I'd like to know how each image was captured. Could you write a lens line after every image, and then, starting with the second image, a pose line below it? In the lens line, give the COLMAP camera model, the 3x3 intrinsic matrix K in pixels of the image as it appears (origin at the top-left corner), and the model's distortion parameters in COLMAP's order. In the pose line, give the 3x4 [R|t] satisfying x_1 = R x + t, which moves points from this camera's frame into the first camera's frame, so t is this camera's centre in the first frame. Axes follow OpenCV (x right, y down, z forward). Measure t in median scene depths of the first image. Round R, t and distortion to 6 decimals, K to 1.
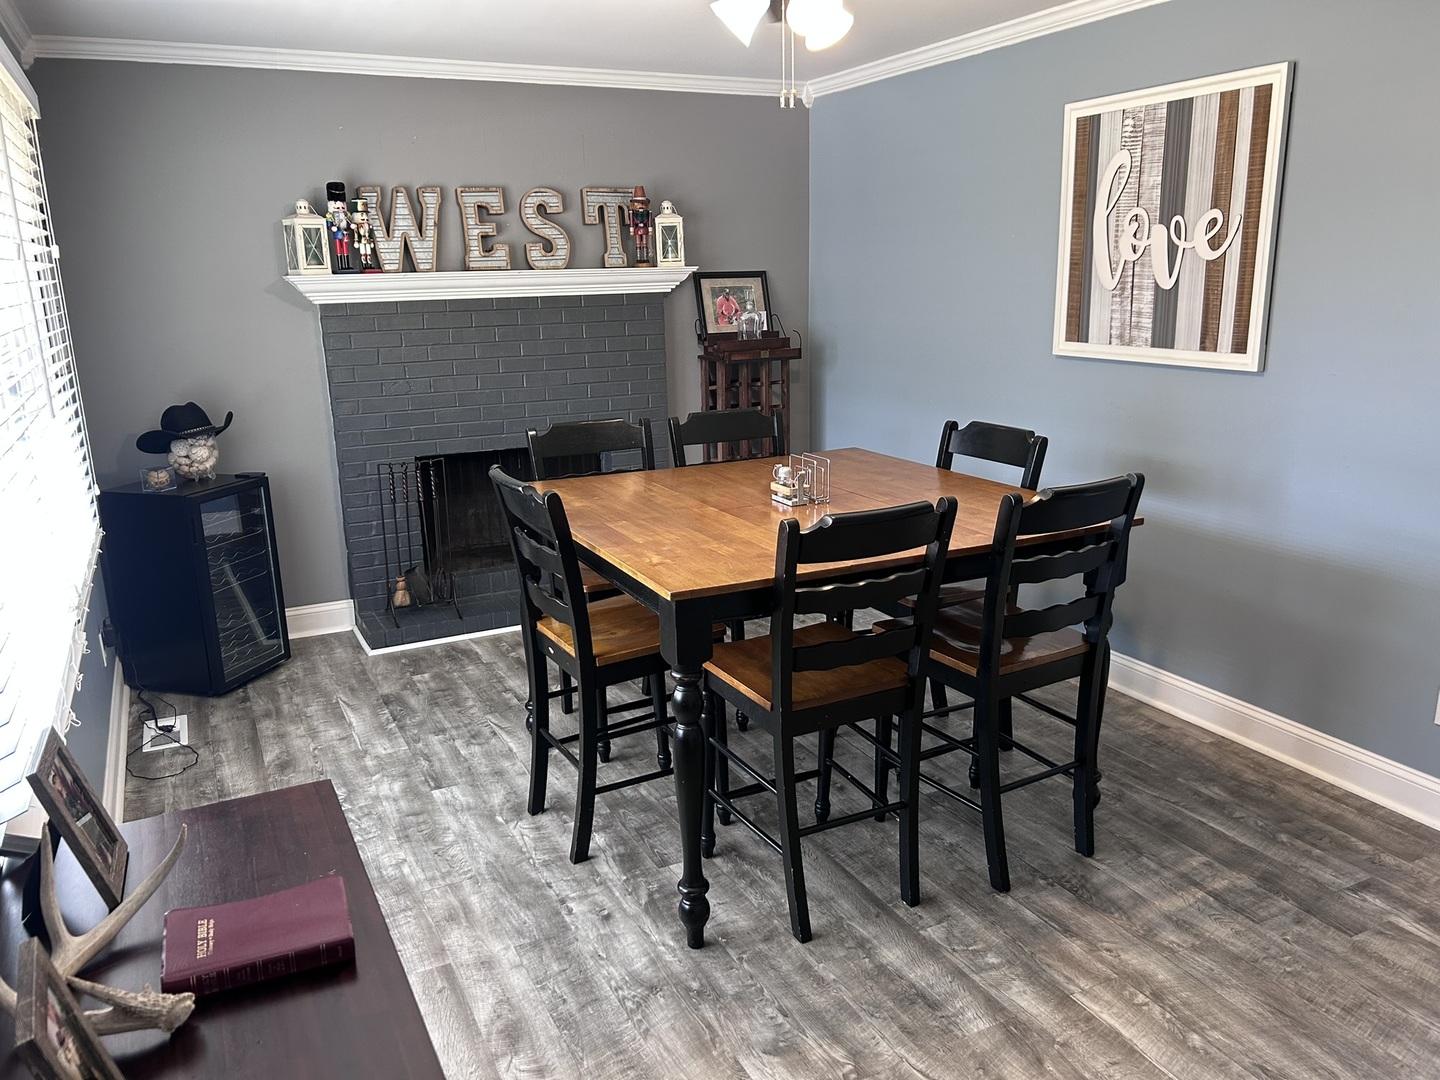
lens RADIAL K [[1090.5, 0, 726.6], [0, 1090.5, 540.0], [0, 0, 1]] dist [0.057976, -0.069410]
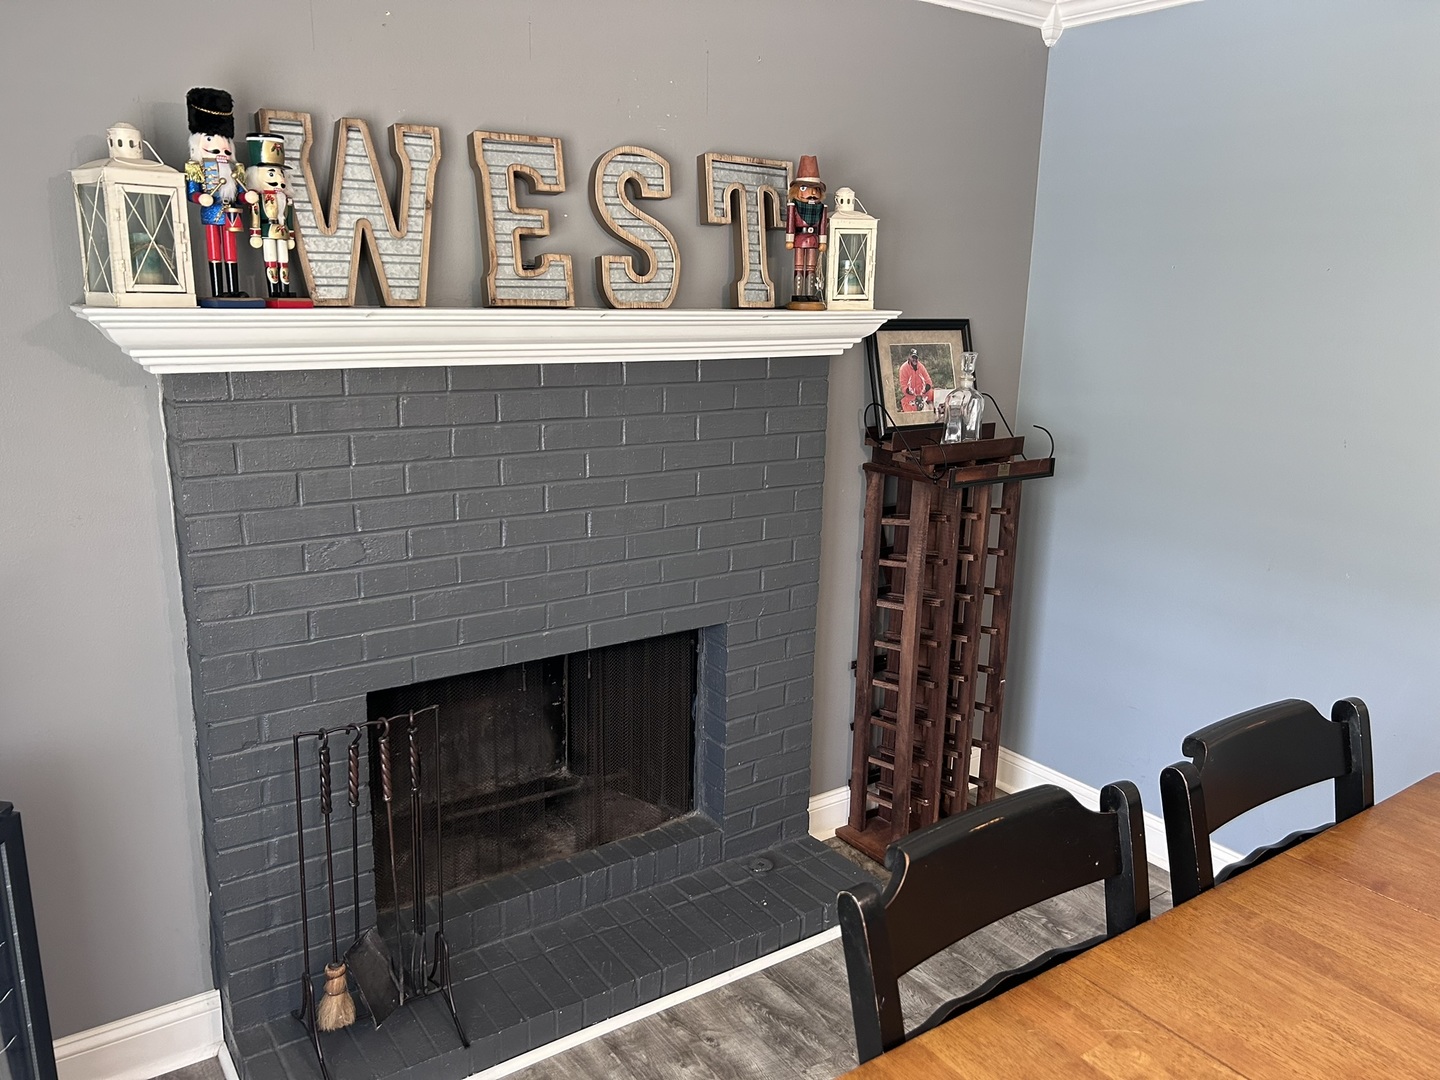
lens RADIAL K [[1090.5, 0, 730.8], [0, 1090.5, 539.5], [0, 0, 1]] dist [0.057976, -0.069410]
pose [[0.988818, 0.008552, 0.148885, -0.208532], [-0.005608, 0.999781, -0.020181, -0.138426], [-0.149025, 0.019120, 0.988649, 0.528205]]
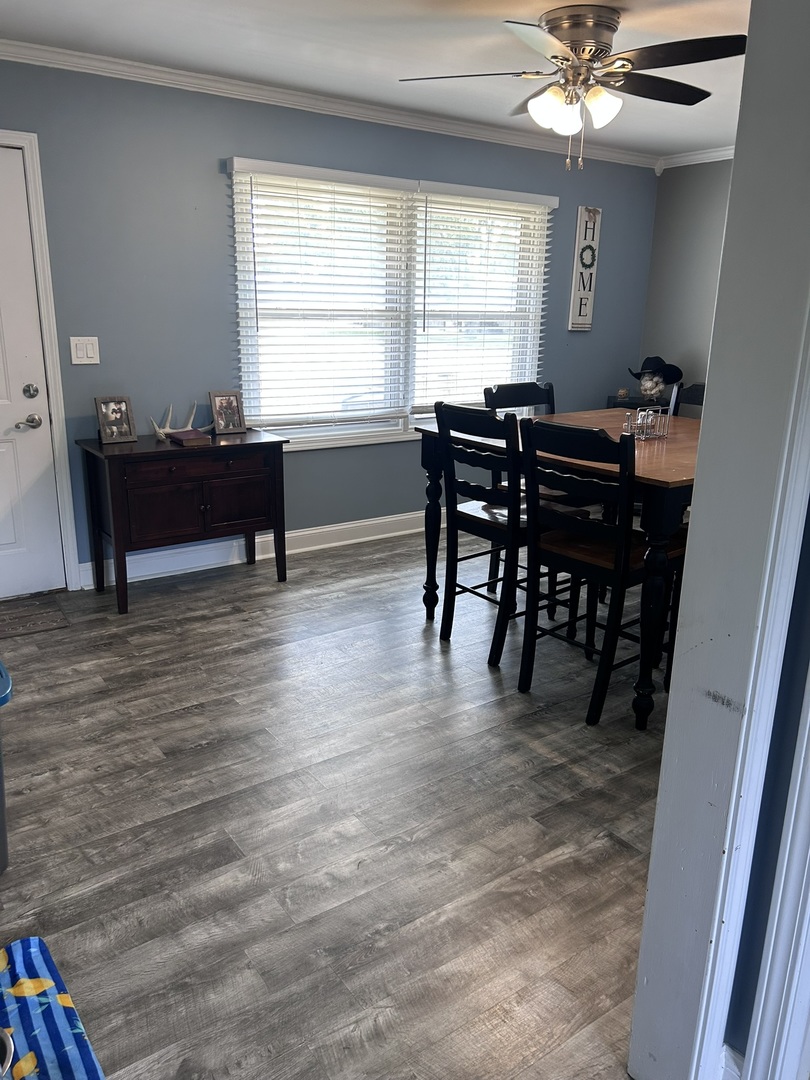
lens RADIAL K [[817.8, 0, 402.3], [0, 817.8, 541.8], [0, 0, 1]] dist [0.057976, -0.069410]
pose [[0.149411, 0.299316, -0.942383, 0.734110], [-0.262065, 0.930984, 0.254147, -0.068261], [0.953414, 0.208994, 0.217539, 0.333569]]
